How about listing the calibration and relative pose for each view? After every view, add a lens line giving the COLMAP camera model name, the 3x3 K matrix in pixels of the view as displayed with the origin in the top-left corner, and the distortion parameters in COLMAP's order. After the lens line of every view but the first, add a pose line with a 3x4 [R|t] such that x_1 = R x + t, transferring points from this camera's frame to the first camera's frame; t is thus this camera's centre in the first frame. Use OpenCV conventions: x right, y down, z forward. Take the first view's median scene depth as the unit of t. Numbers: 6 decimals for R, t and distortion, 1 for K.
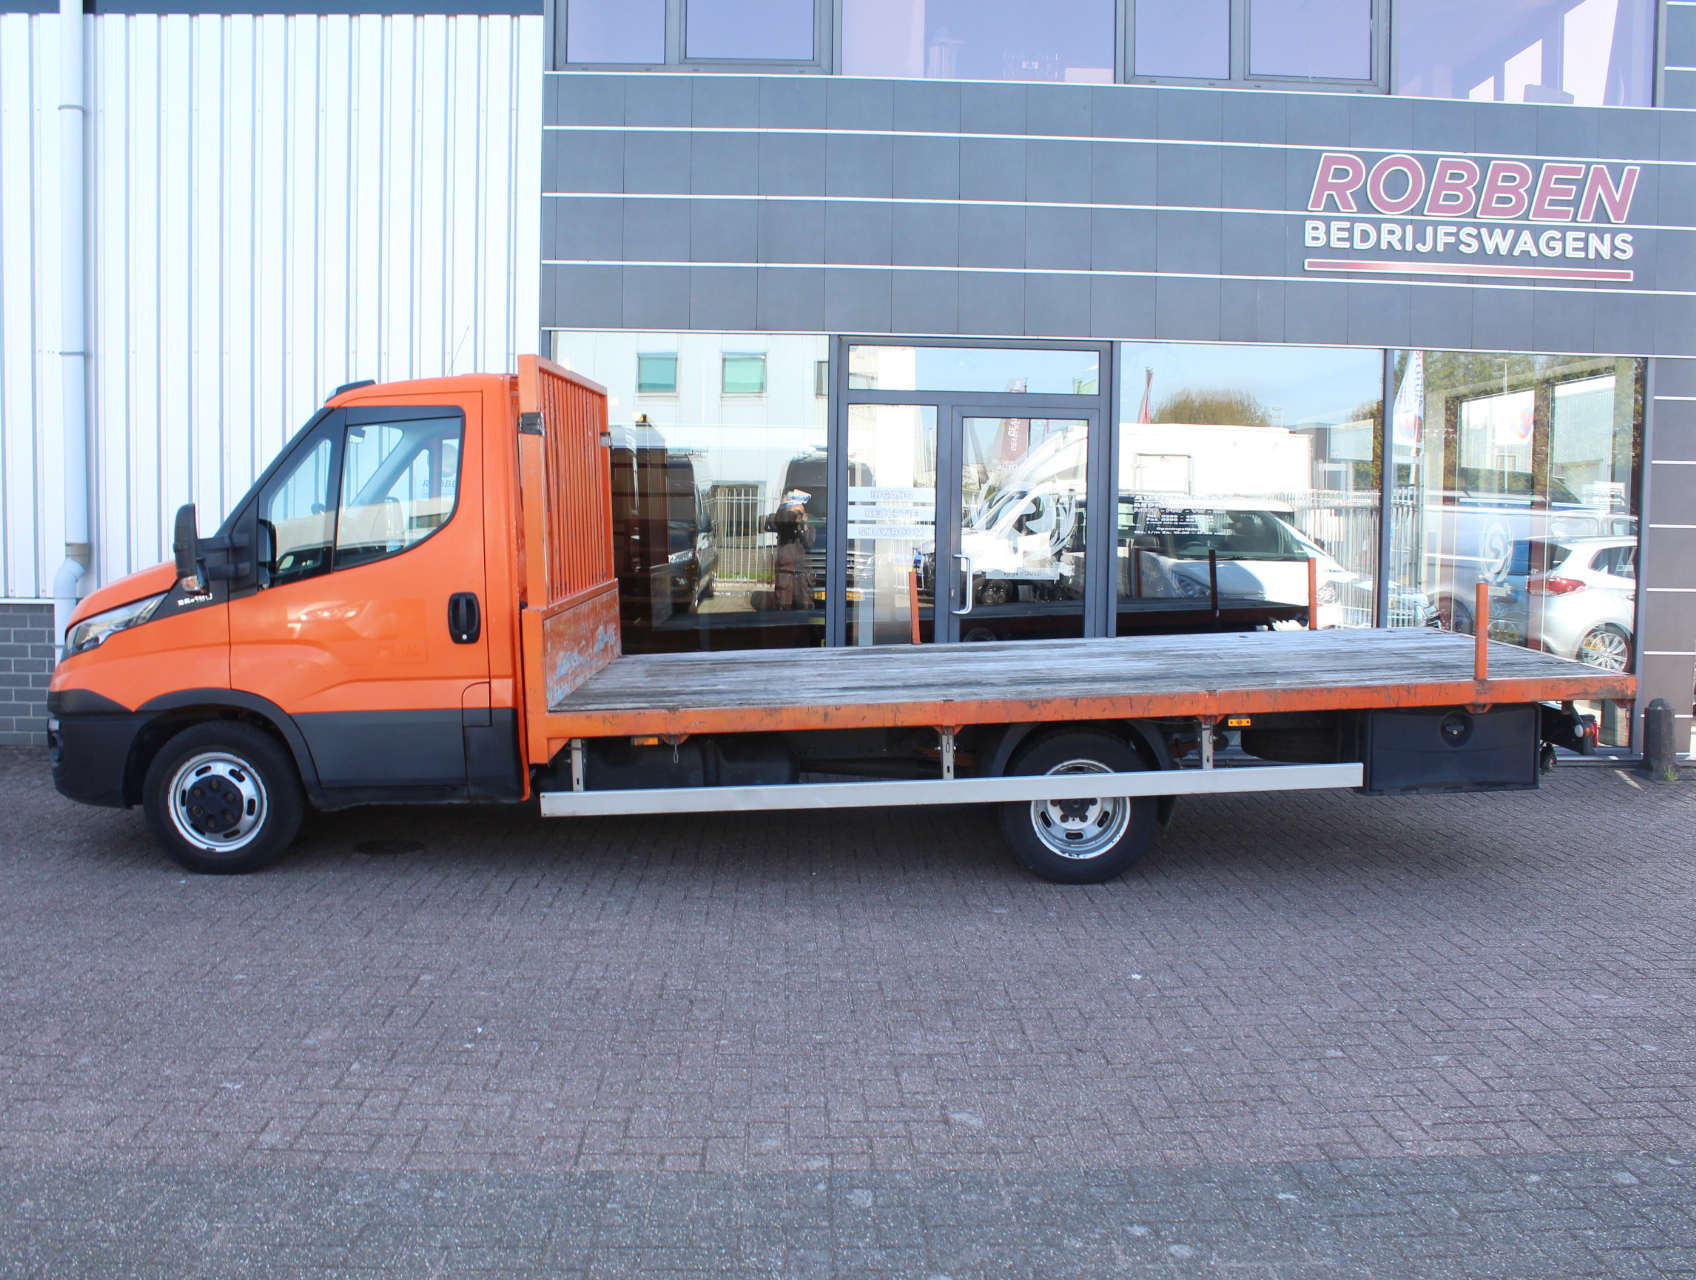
lens RADIAL K [[1603.2, 0, 839.5], [0, 1603.2, 643.1], [0, 0, 1]] dist [-0.169142, 0.161968]
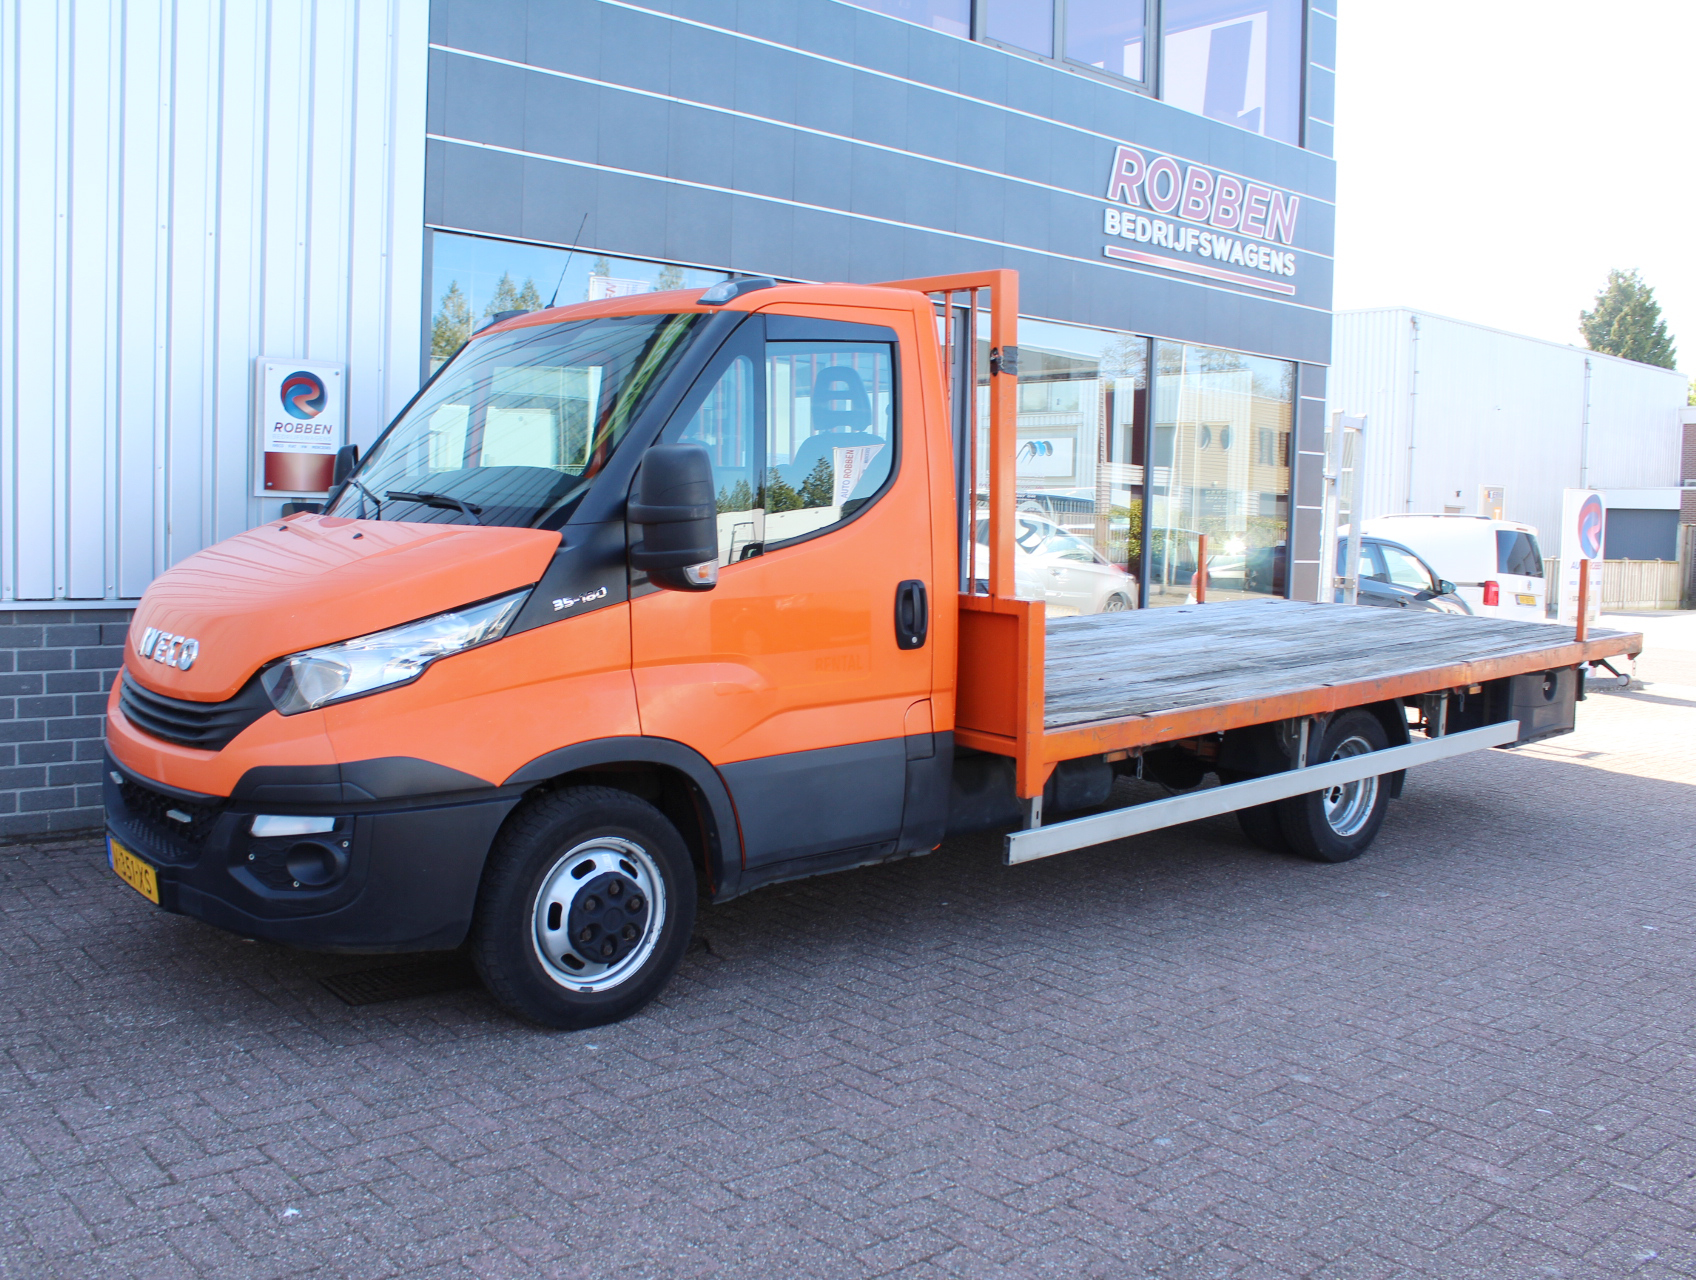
lens RADIAL K [[1603.2, 0, 839.5], [0, 1603.2, 643.1], [0, 0, 1]] dist [-0.169142, 0.161968]
pose [[0.770453, -0.041891, 0.636120, -0.514712], [0.030747, 0.999119, 0.028556, -0.017635], [-0.636755, -0.002442, 0.771062, 0.307617]]
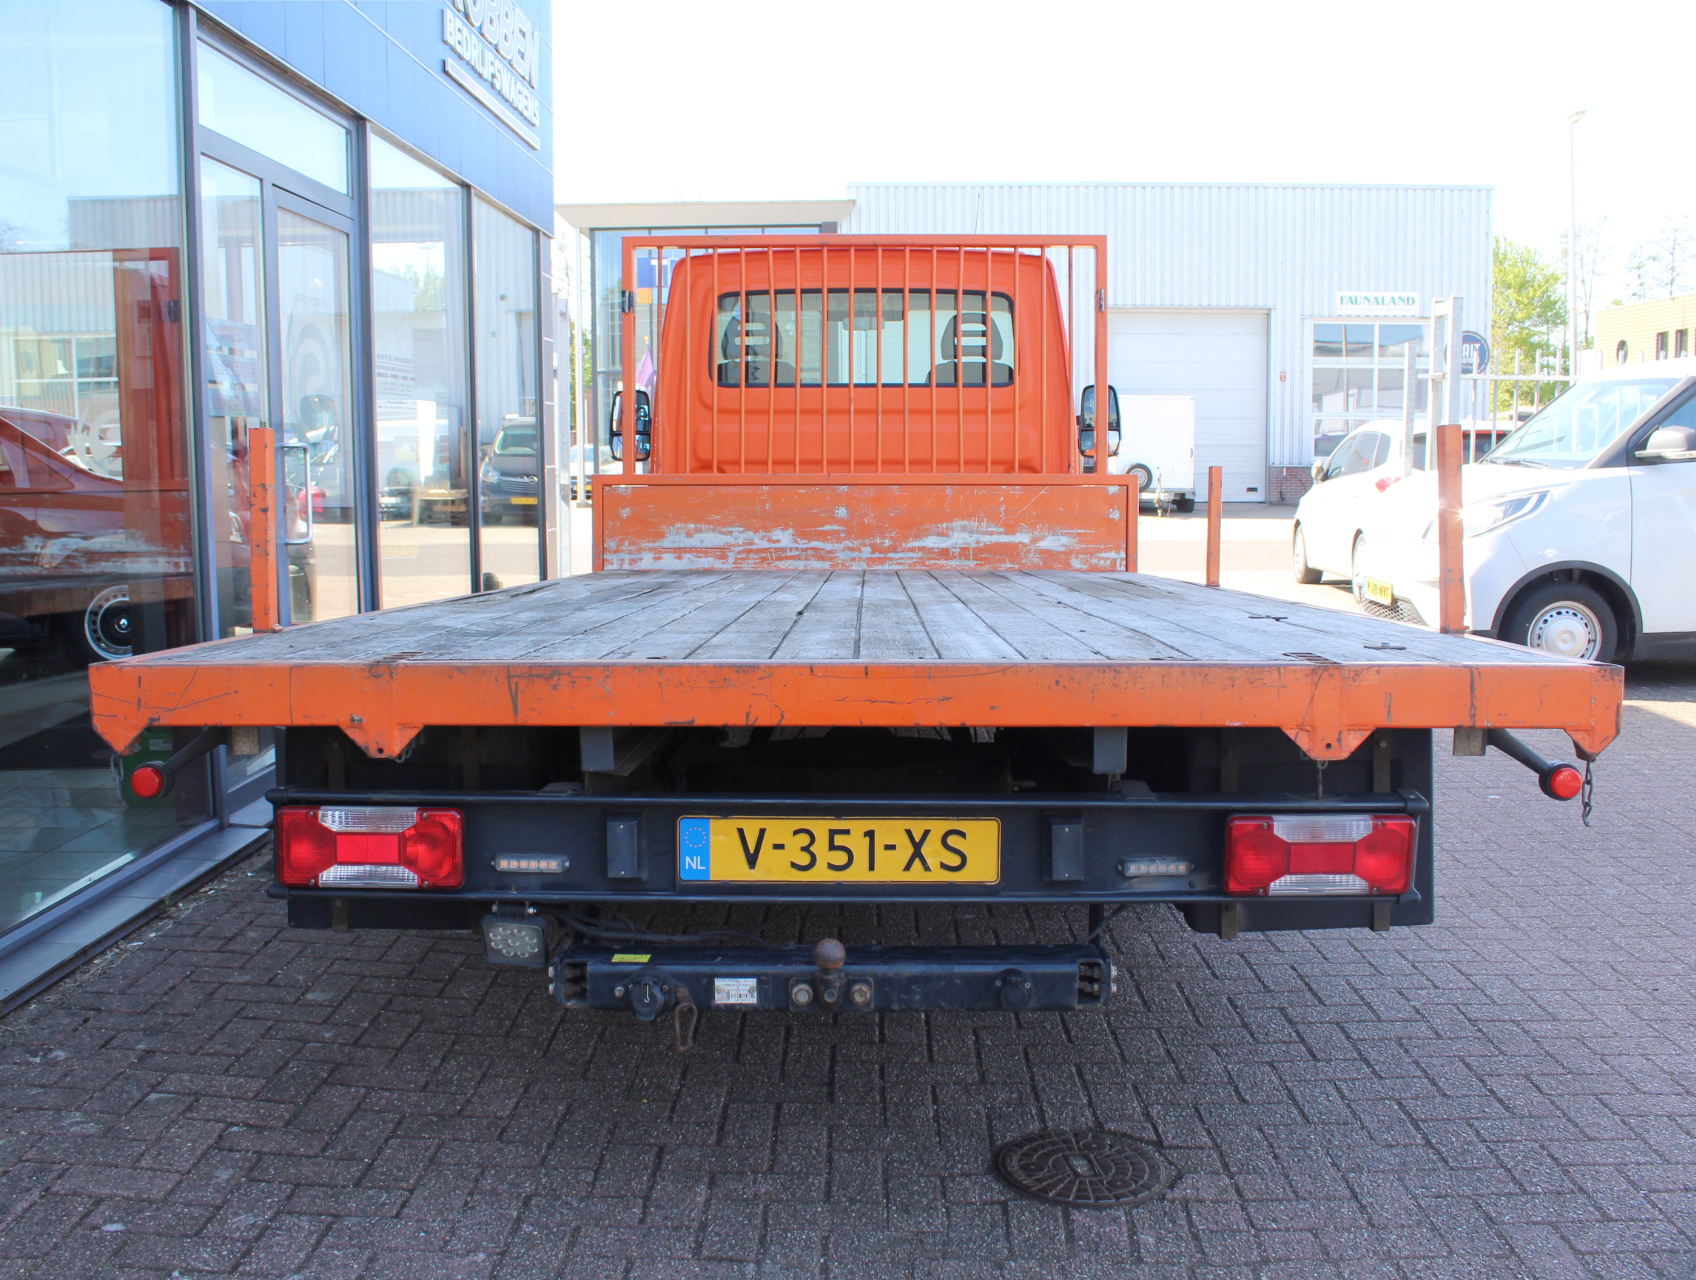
lens RADIAL K [[1603.2, 0, 839.5], [0, 1603.2, 643.1], [0, 0, 1]] dist [-0.169142, 0.161968]
pose [[0.034843, -0.136096, 0.990083, -0.506355], [0.081408, 0.987779, 0.132915, -0.043684], [-0.996072, 0.075969, 0.045496, 0.794952]]
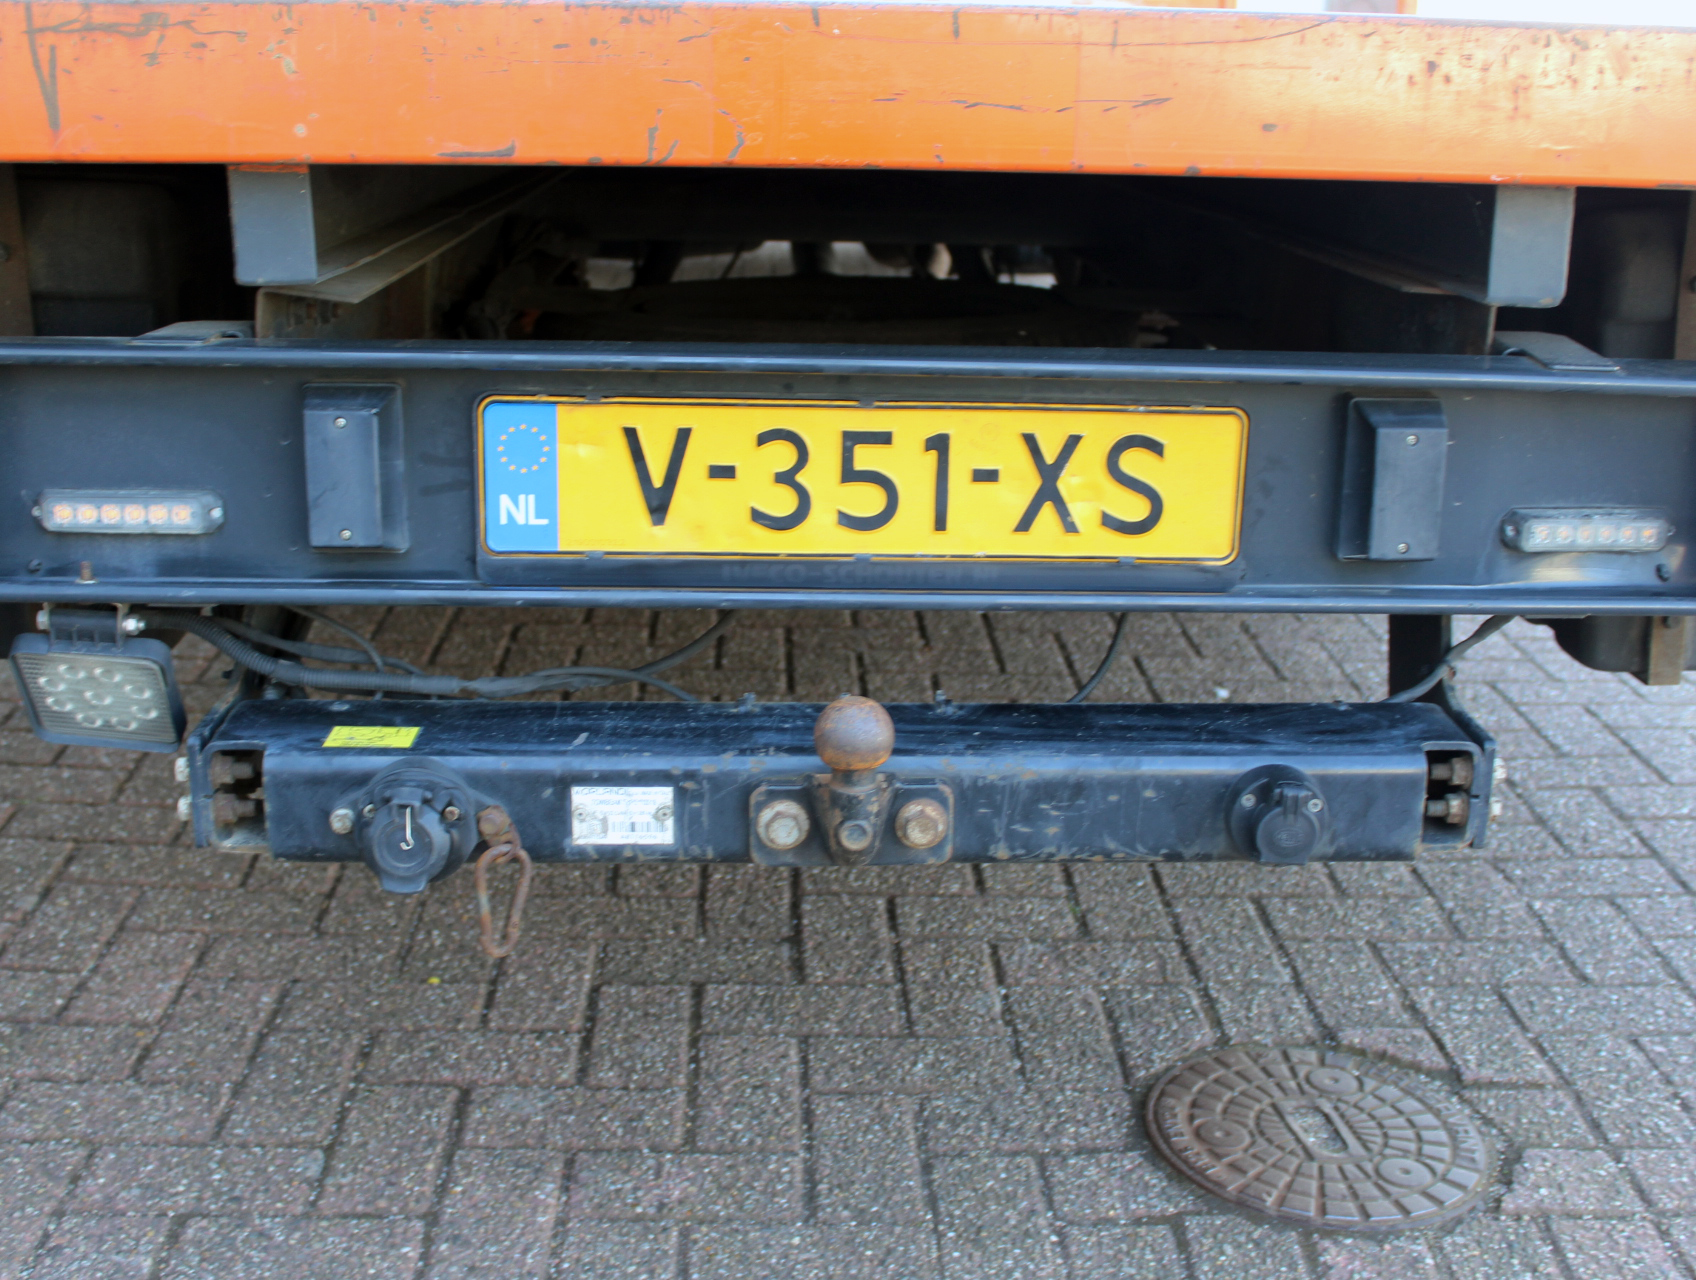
lens RADIAL K [[2092.0, 0, 851.3], [0, 2092.0, 677.1], [0, 0, 1]] dist [-0.072344, 0.049979]
pose [[-0.019719, -0.341458, 0.939690, -0.390863], [0.058892, 0.937844, 0.342023, -0.011847], [-0.998070, 0.062085, 0.001616, 0.811286]]
